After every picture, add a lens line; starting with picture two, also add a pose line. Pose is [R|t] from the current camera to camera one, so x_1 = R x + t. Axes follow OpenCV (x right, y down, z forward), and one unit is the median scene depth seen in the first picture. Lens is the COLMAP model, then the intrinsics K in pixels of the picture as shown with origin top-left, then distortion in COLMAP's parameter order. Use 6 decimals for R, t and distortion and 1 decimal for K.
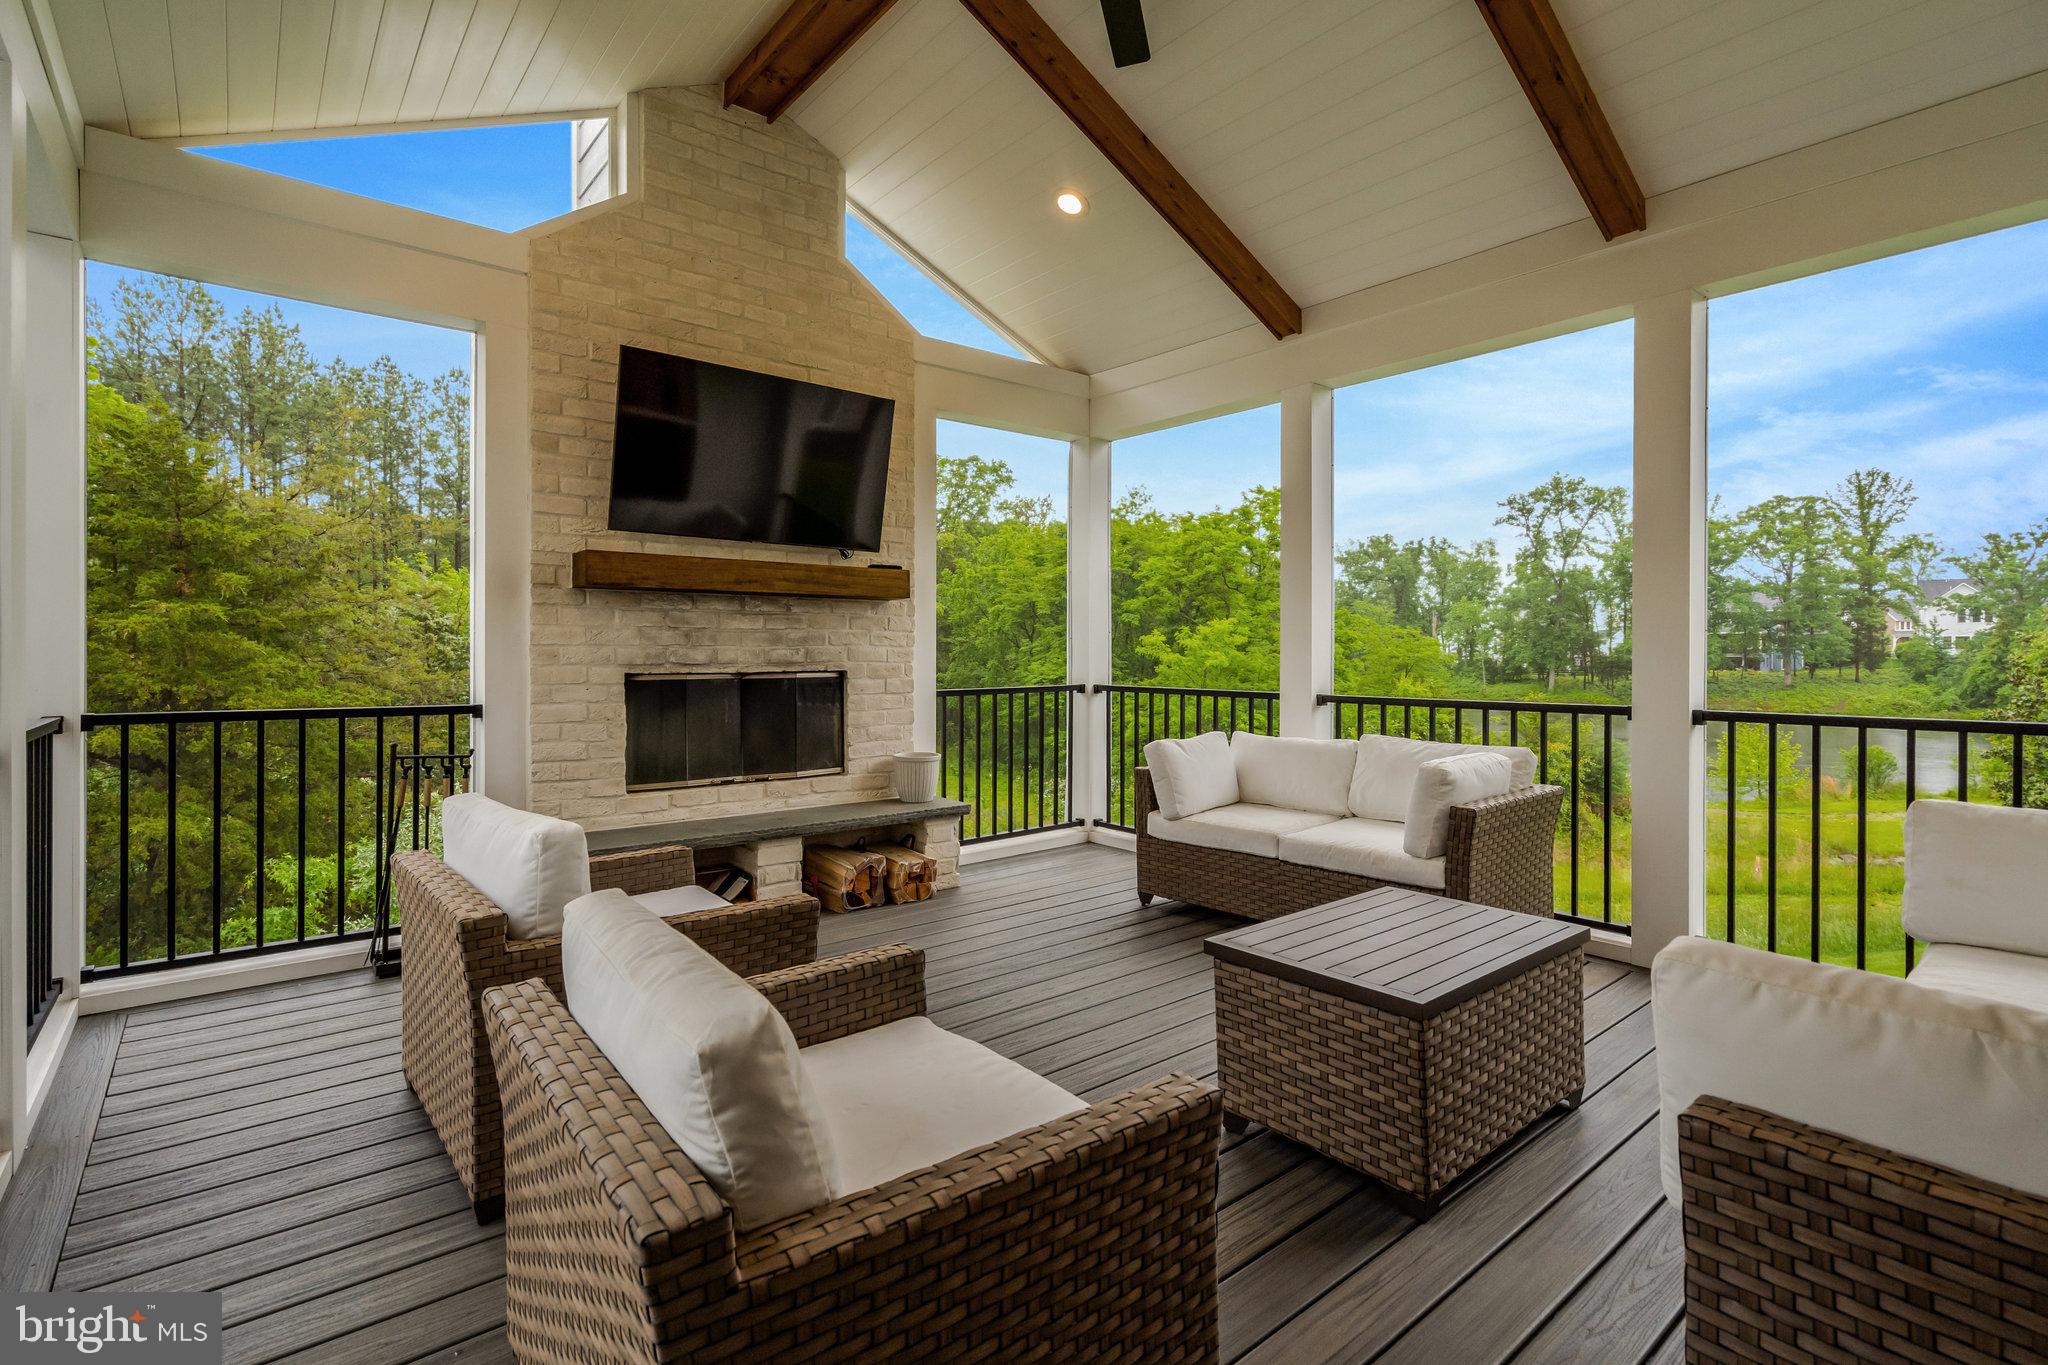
lens RADIAL K [[957.0, 0, 989.8], [0, 957.0, 650.7], [0, 0, 1]] dist [-0.005772, 0.001118]
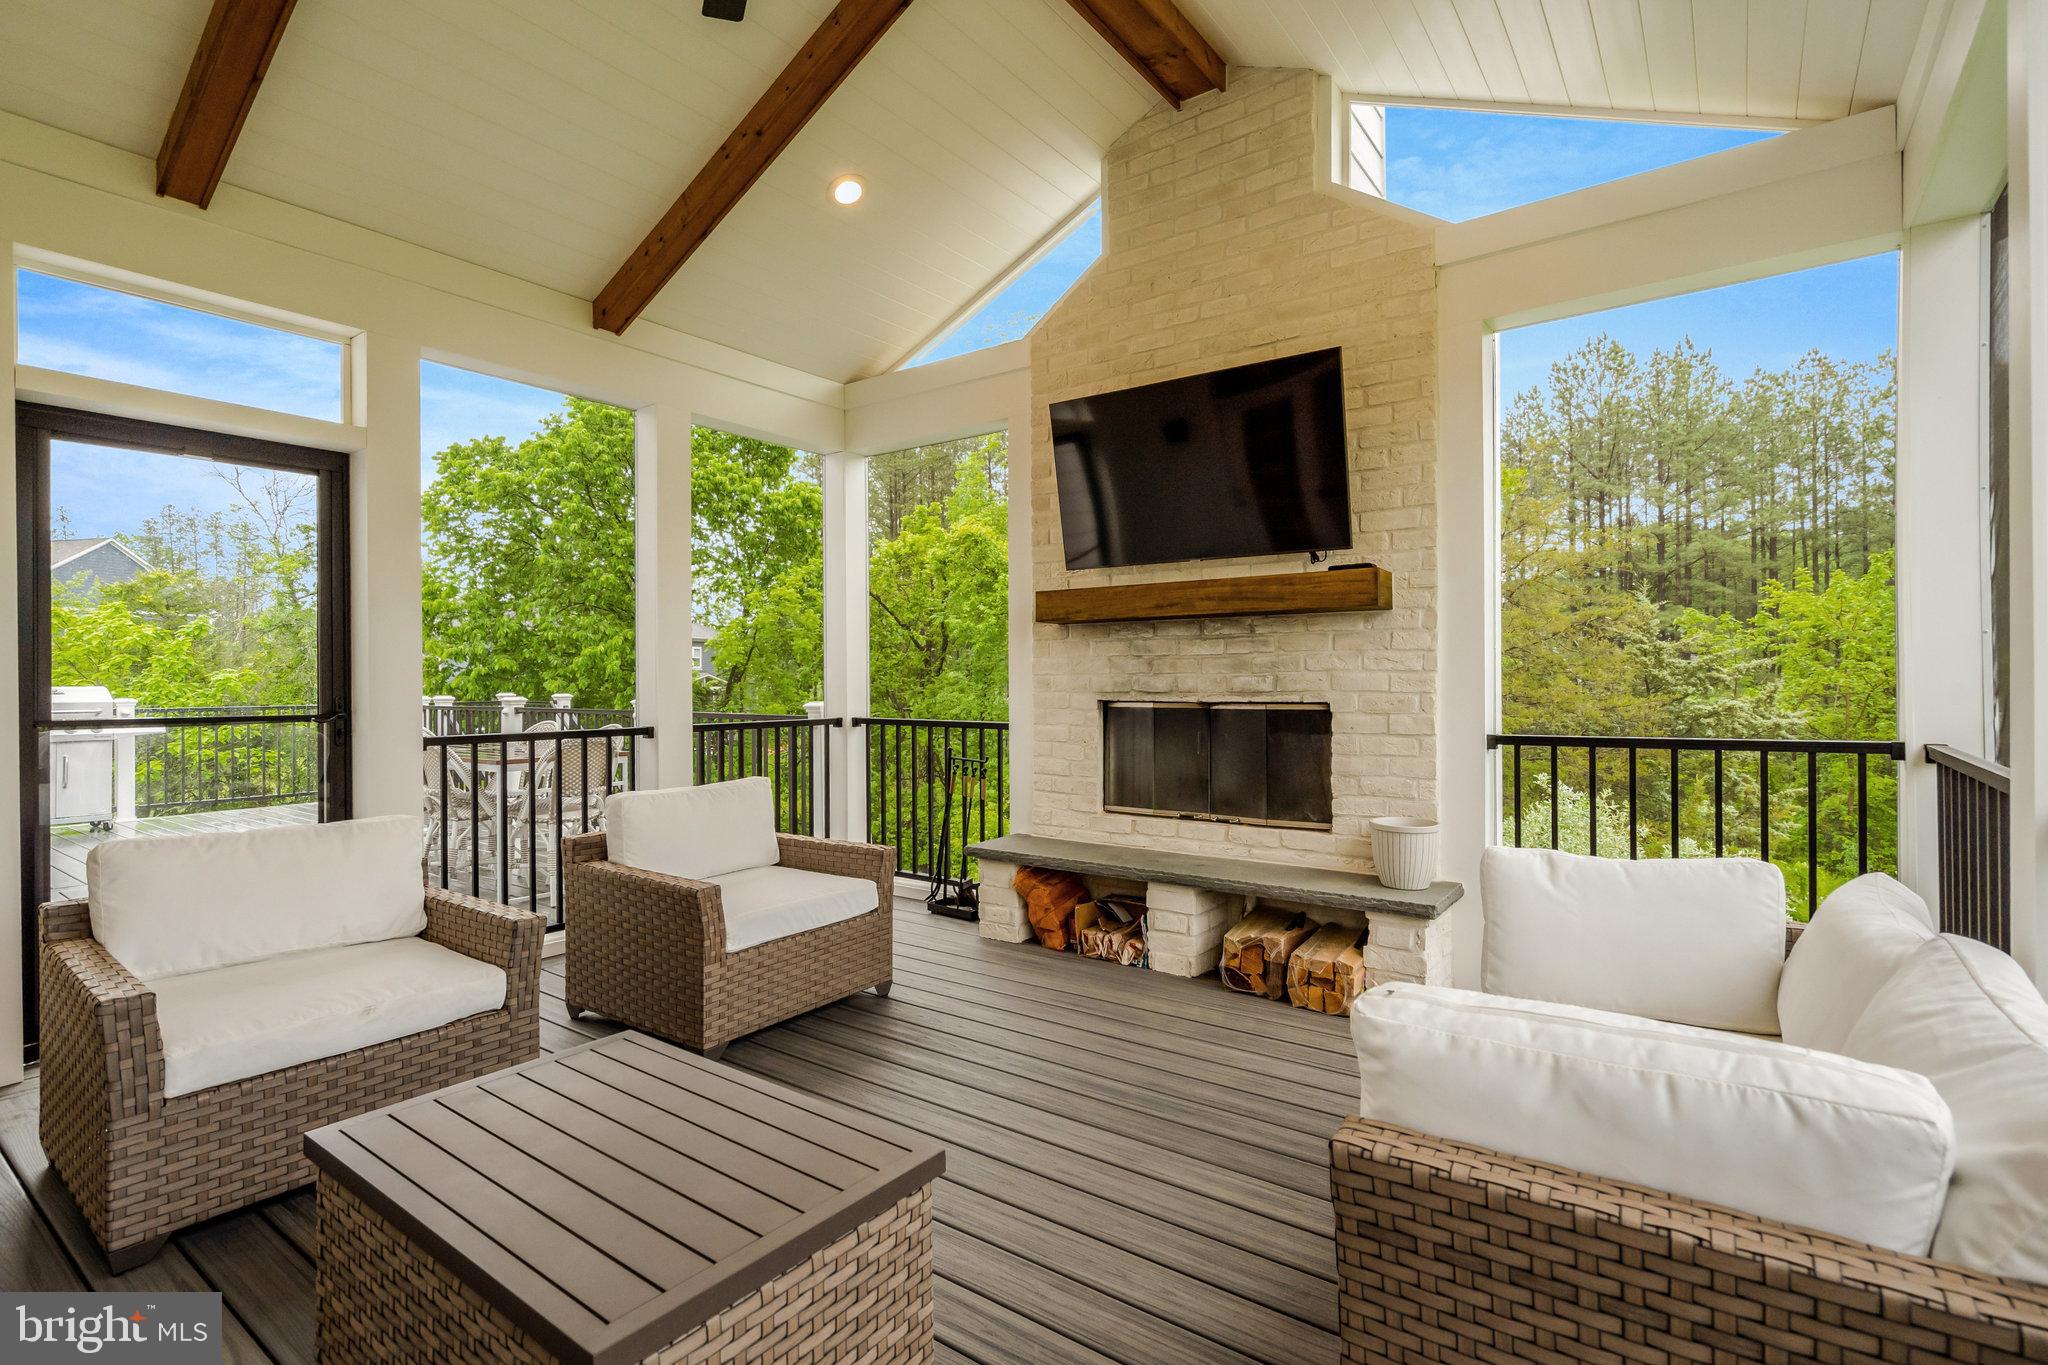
lens RADIAL K [[957.0, 0, 1014.5], [0, 957.0, 674.8], [0, 0, 1]] dist [-0.005772, 0.001118]
pose [[0.262653, -0.007575, -0.964861, 0.650169], [0.005526, 0.999965, -0.006347, 0.001639], [0.964874, -0.003665, 0.262686, 0.640748]]
